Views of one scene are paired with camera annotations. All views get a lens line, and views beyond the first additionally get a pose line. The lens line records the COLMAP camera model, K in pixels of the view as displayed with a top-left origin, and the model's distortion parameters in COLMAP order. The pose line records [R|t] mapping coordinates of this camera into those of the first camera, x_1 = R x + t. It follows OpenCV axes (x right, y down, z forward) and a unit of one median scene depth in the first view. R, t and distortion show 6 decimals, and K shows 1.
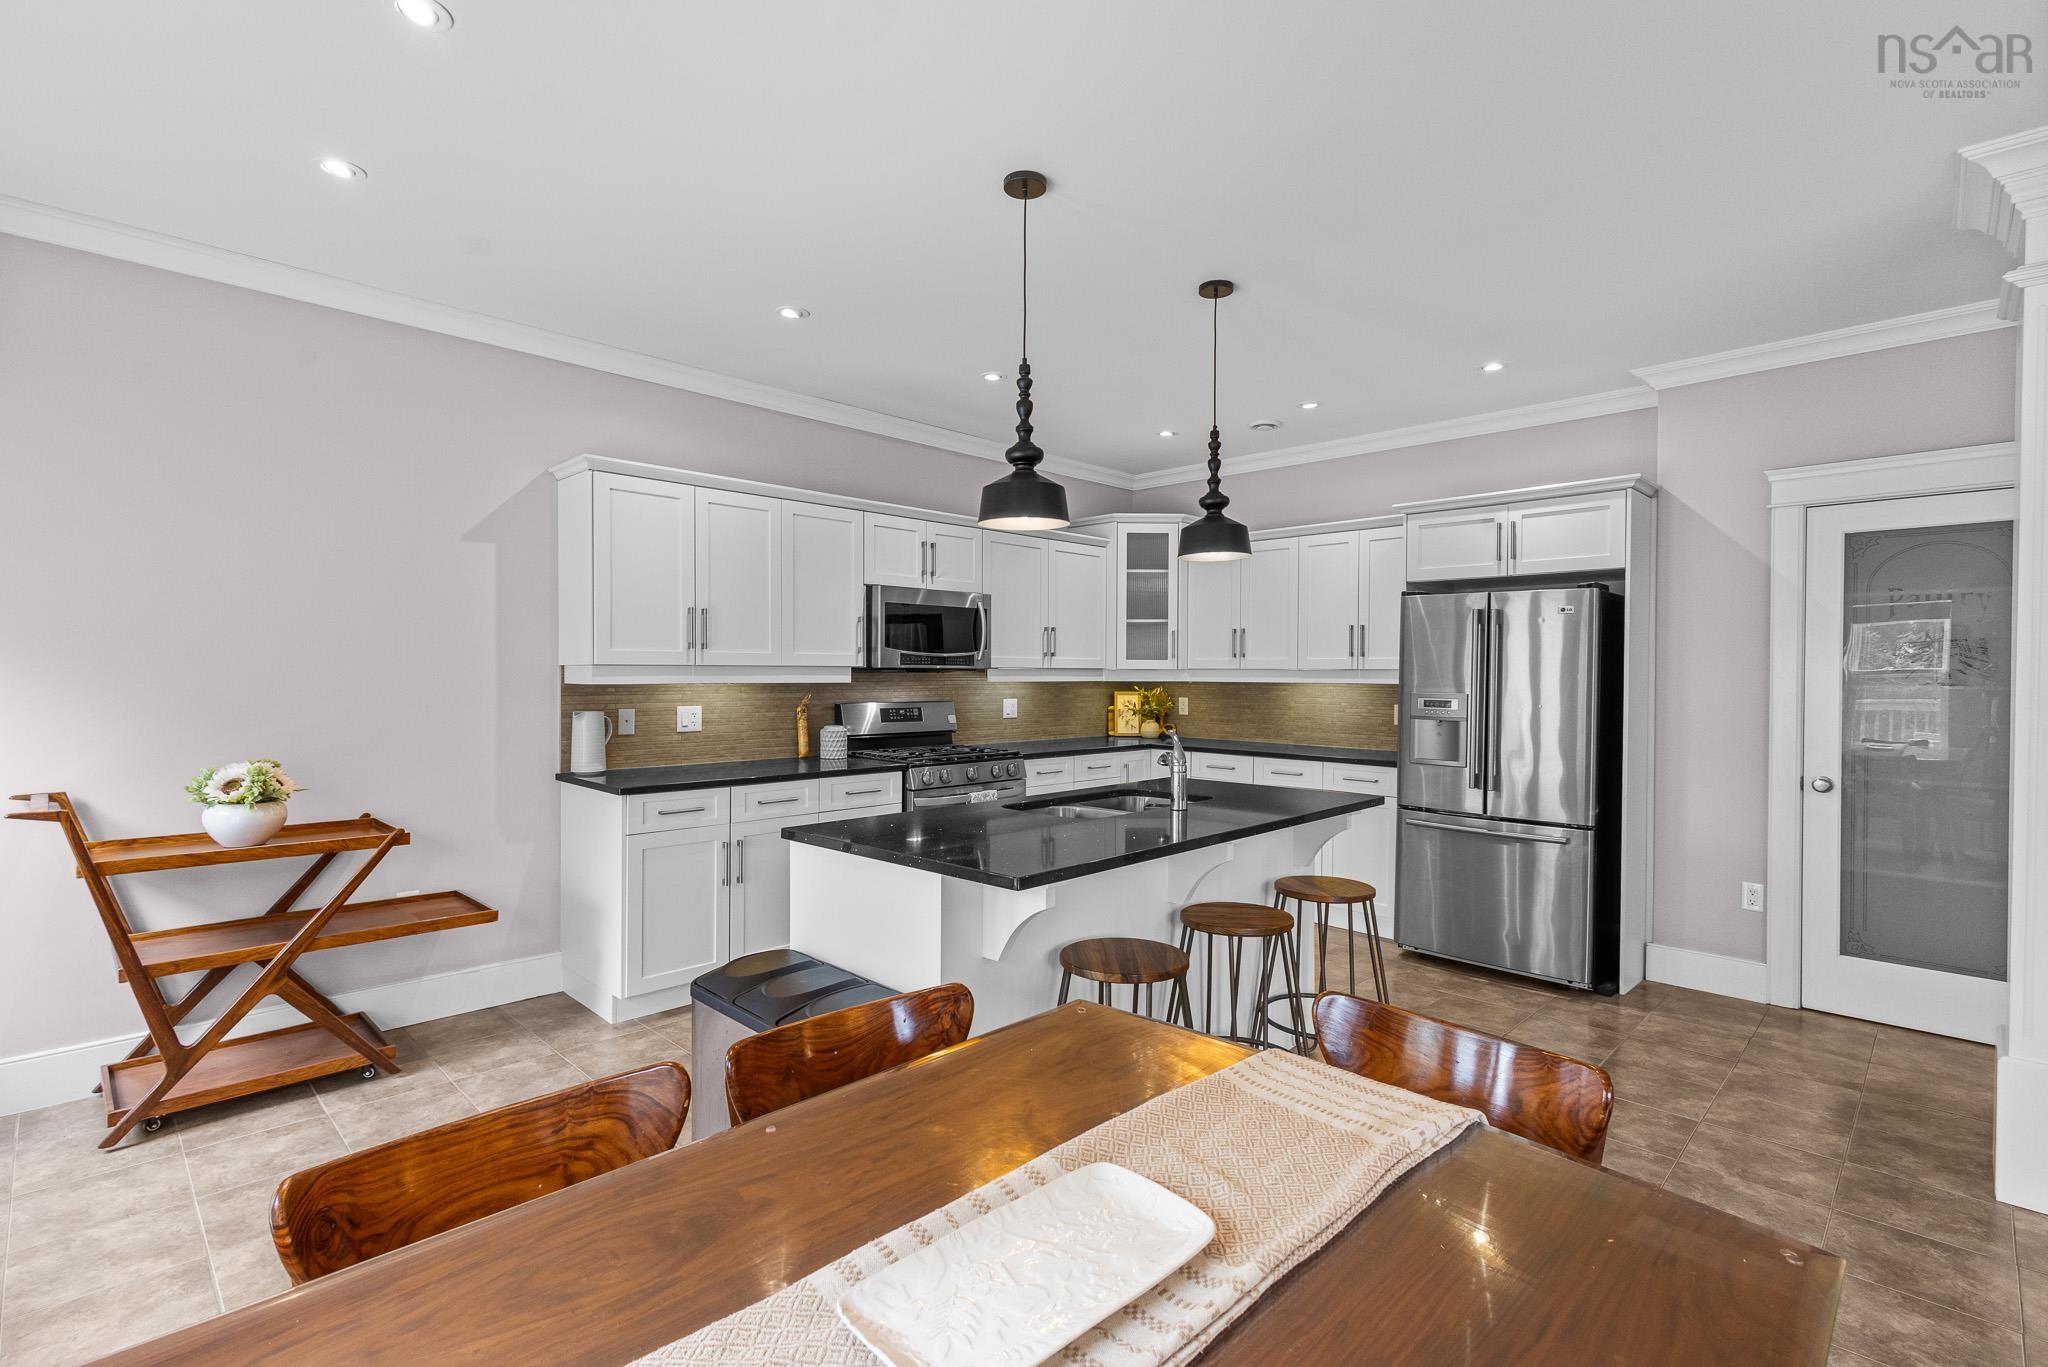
lens RADIAL K [[941.0, 0, 1022.8], [0, 941.0, 687.0], [0, 0, 1]] dist [0.011594, -0.003468]
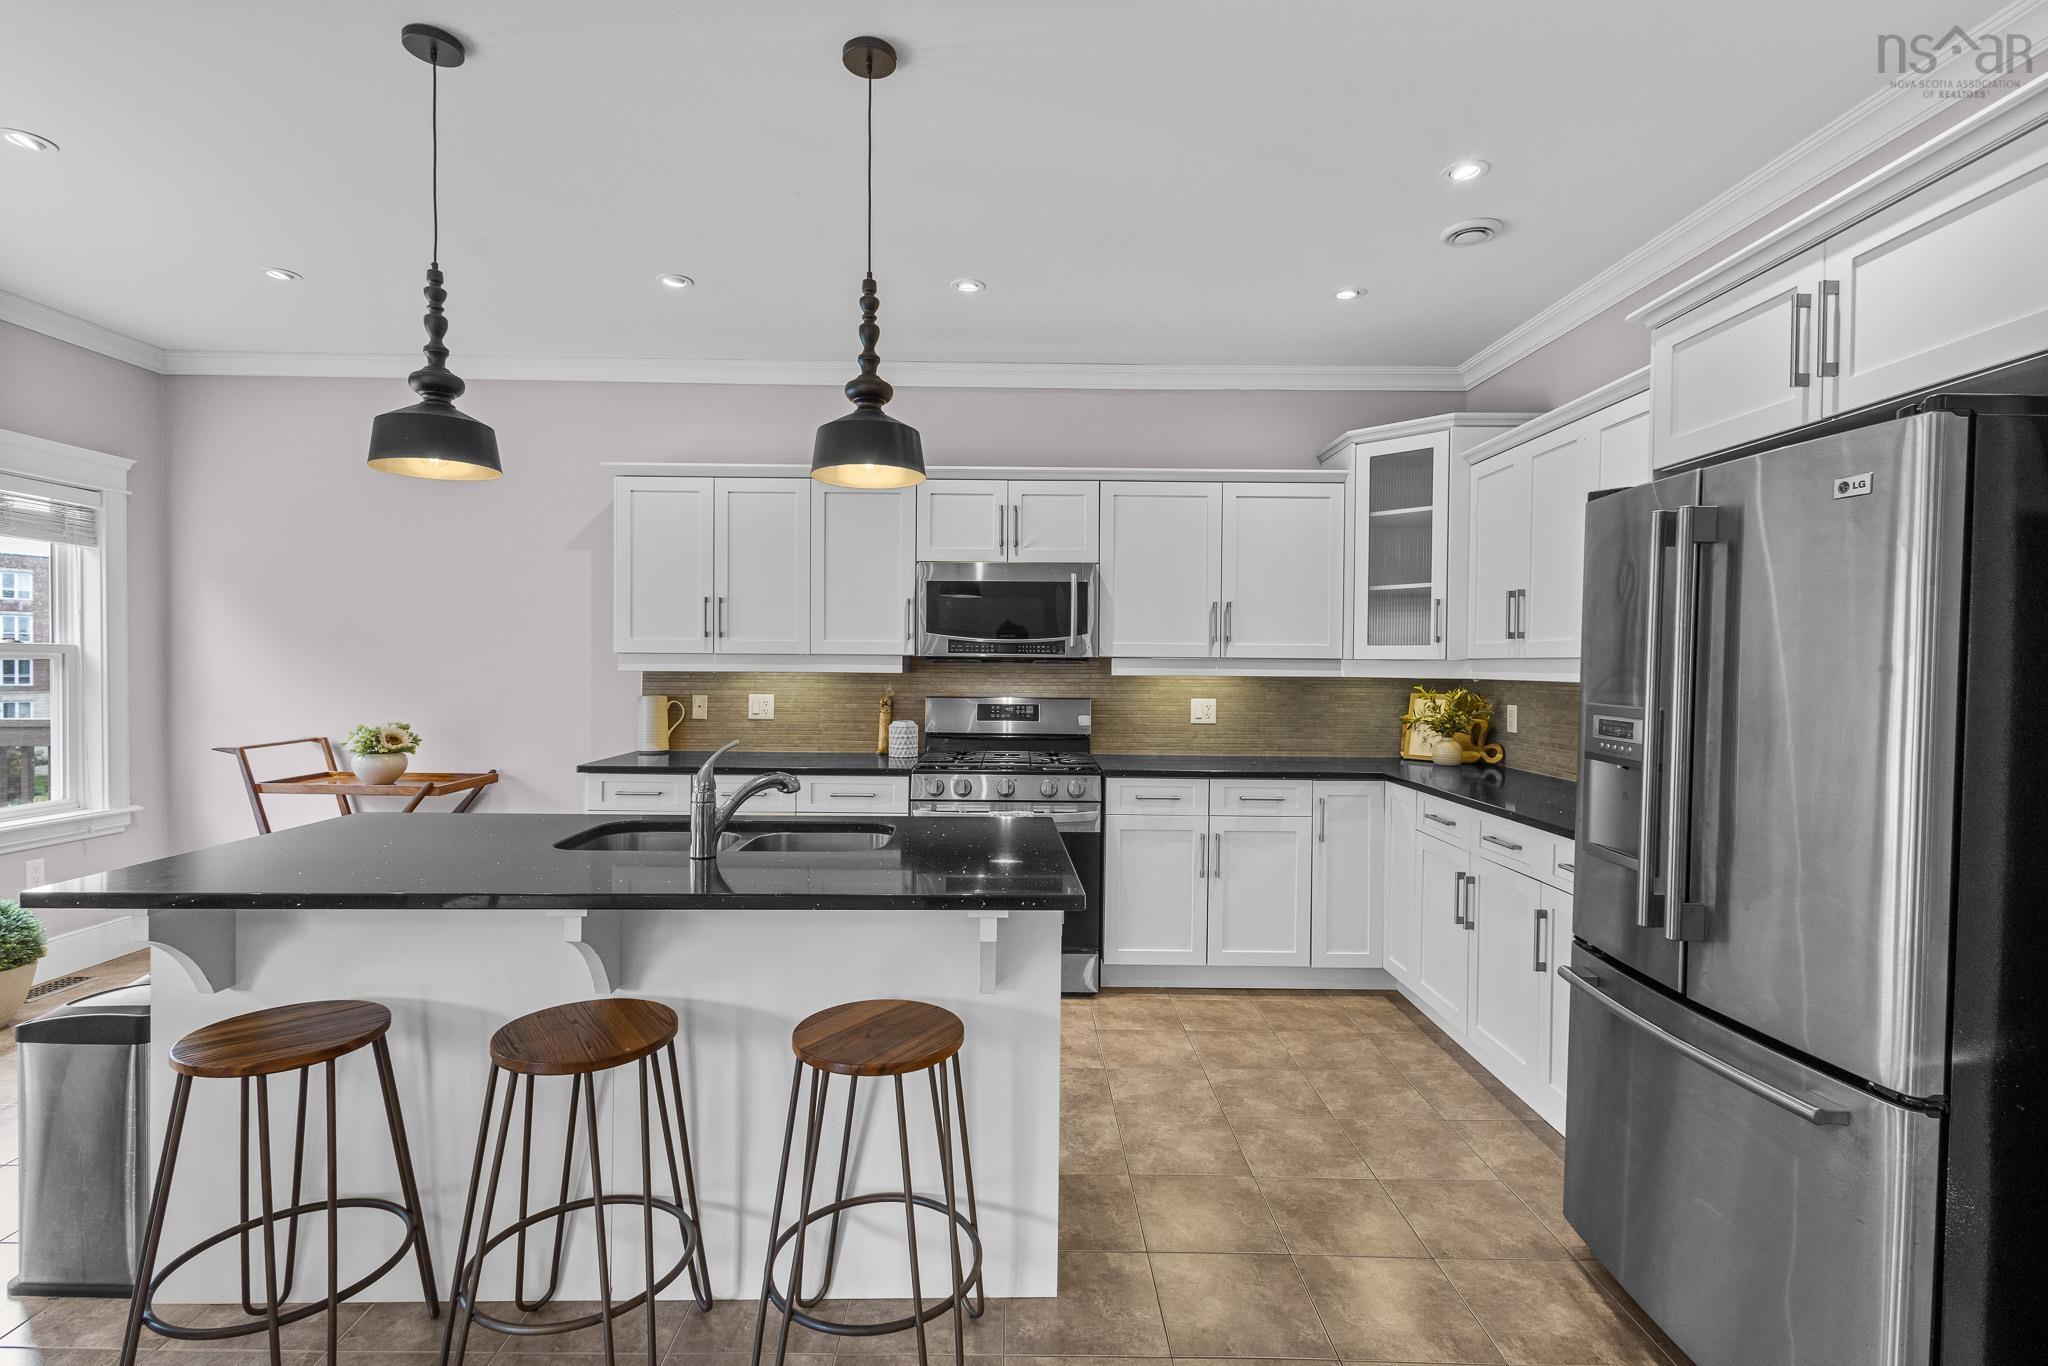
lens RADIAL K [[941.0, 0, 1015.4], [0, 941.0, 683.1], [0, 0, 1]] dist [0.011594, -0.003468]
pose [[0.706769, 0.015472, -0.707276, 0.559488], [-0.016591, 0.999848, 0.005293, -0.002006], [0.707250, 0.007994, 0.706918, 0.471250]]
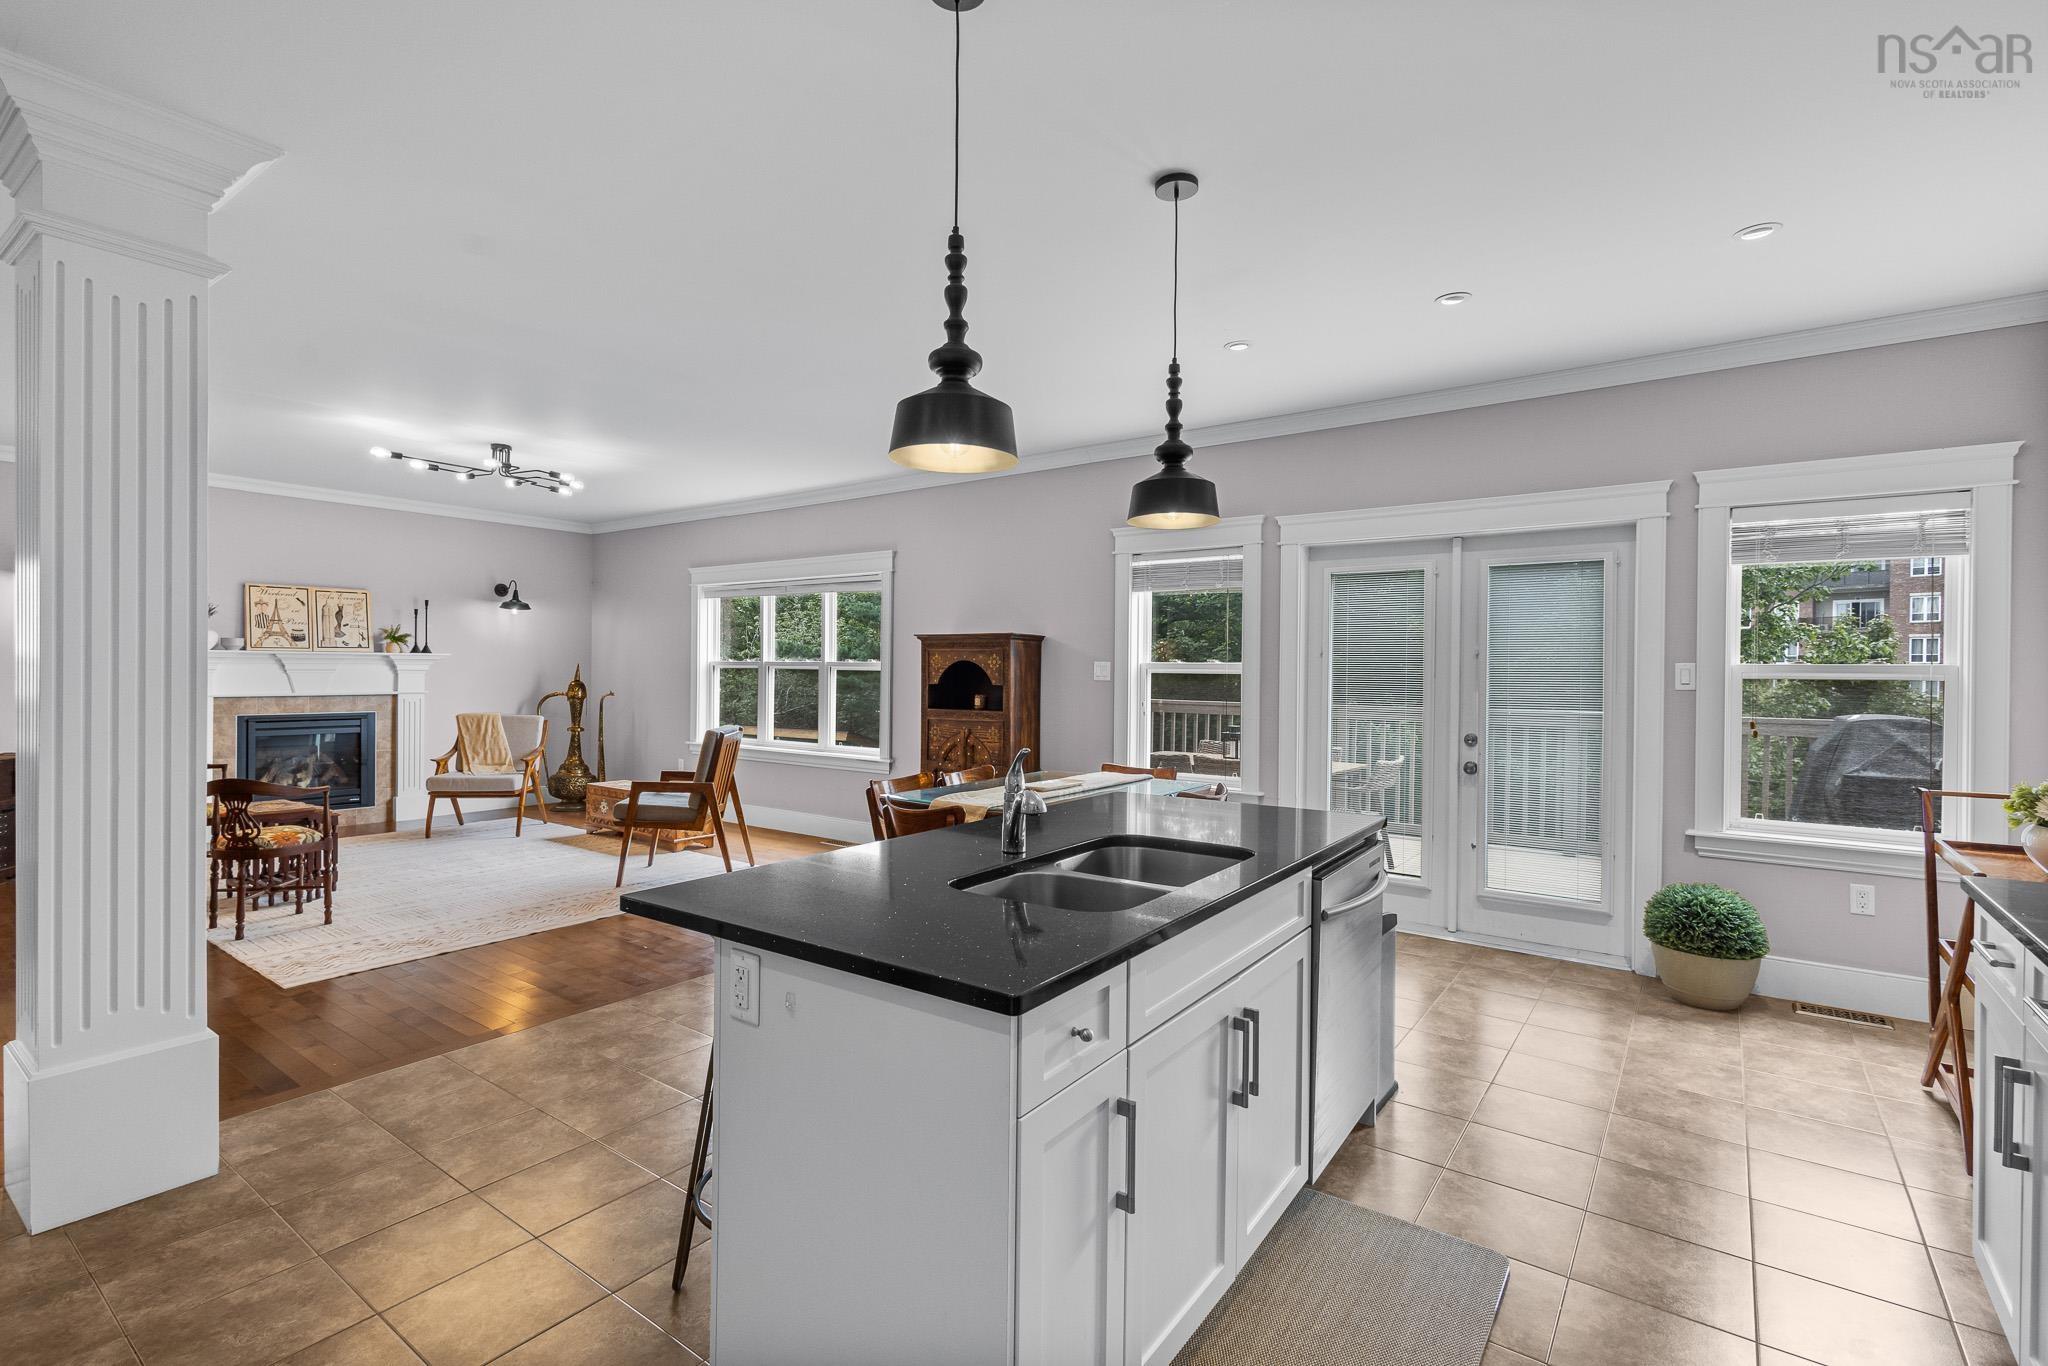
lens RADIAL K [[941.0, 0, 1007.1], [0, 941.0, 682.3], [0, 0, 1]] dist [0.011594, -0.003468]
pose [[-0.990387, -0.008579, -0.138059, 0.197759], [-0.012334, 0.999576, 0.026368, -0.016480], [0.137774, 0.027818, -0.990073, 1.202293]]
